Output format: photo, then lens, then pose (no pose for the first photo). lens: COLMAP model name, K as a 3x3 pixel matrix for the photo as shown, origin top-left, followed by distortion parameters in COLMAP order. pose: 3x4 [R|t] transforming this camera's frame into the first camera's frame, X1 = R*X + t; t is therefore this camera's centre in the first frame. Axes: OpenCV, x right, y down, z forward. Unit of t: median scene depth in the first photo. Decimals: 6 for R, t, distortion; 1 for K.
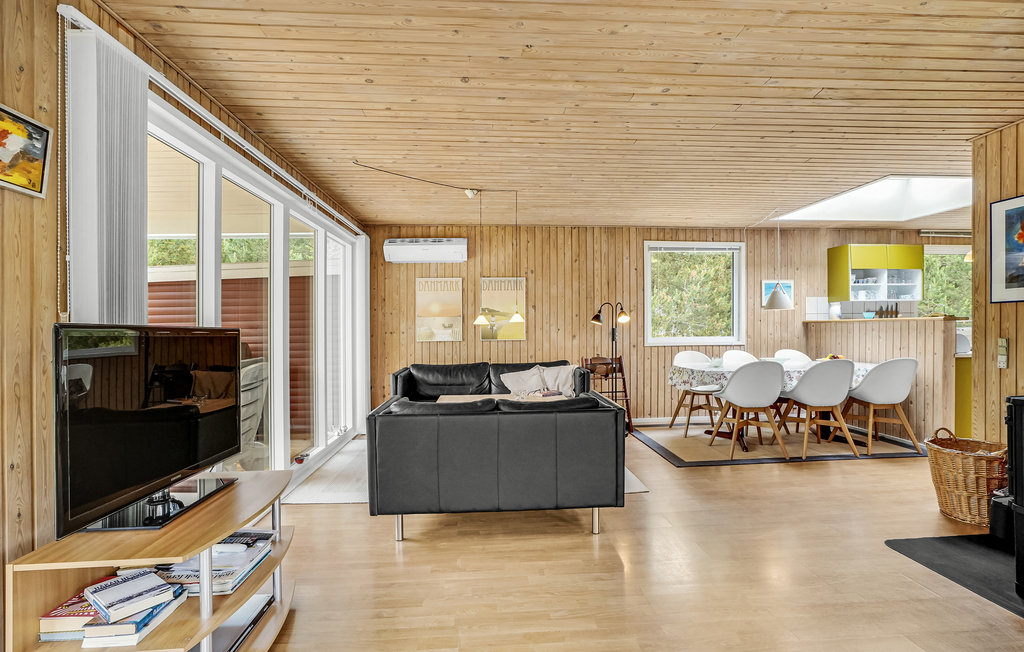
lens RADIAL K [[464.0, 0, 515.5], [0, 464.0, 331.8], [0, 0, 1]] dist [-0.012768, 0.003740]
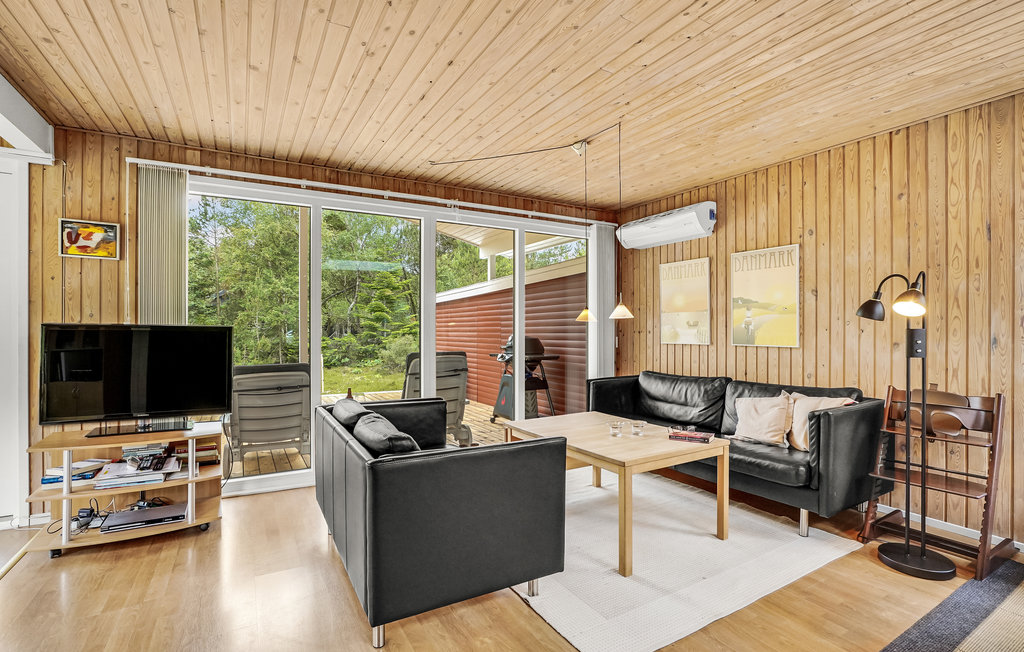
lens RADIAL K [[464.0, 0, 510.1], [0, 464.0, 317.1], [0, 0, 1]] dist [-0.012768, 0.003740]
pose [[0.469106, -0.012791, -0.883049, 0.375075], [-0.010069, 0.999753, -0.019831, -0.005929], [0.883085, 0.018194, 0.468861, 0.389567]]
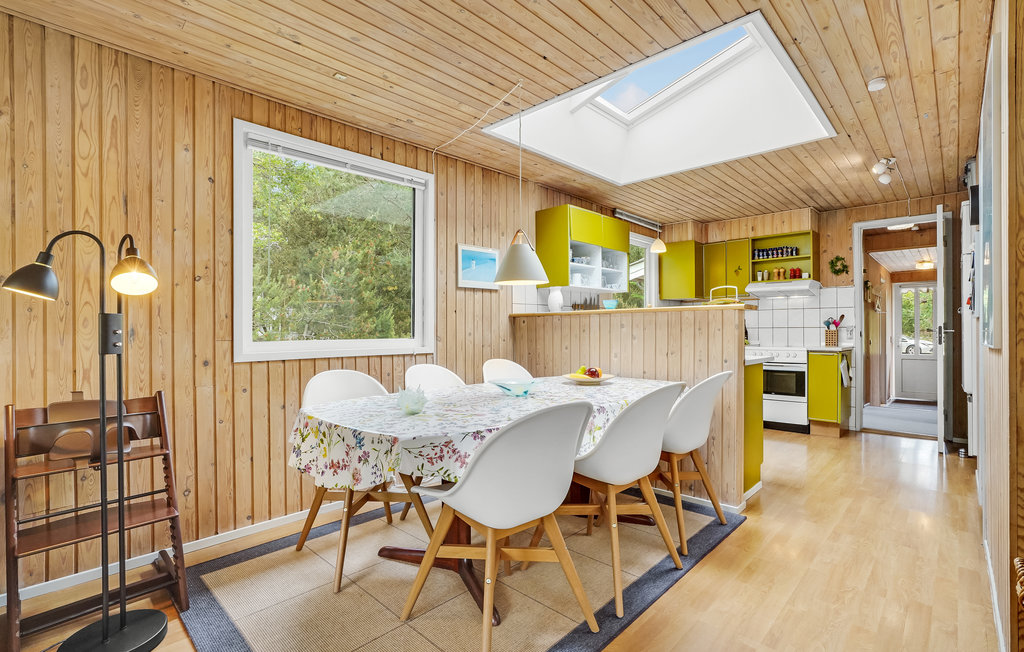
lens RADIAL K [[464.0, 0, 515.5], [0, 464.0, 333.3], [0, 0, 1]] dist [-0.012768, 0.003740]
pose [[0.731581, 0.000465, 0.681755, 0.177573], [0.005287, 0.999966, -0.006356, 0.008130], [-0.681734, 0.008255, 0.731553, 0.510820]]
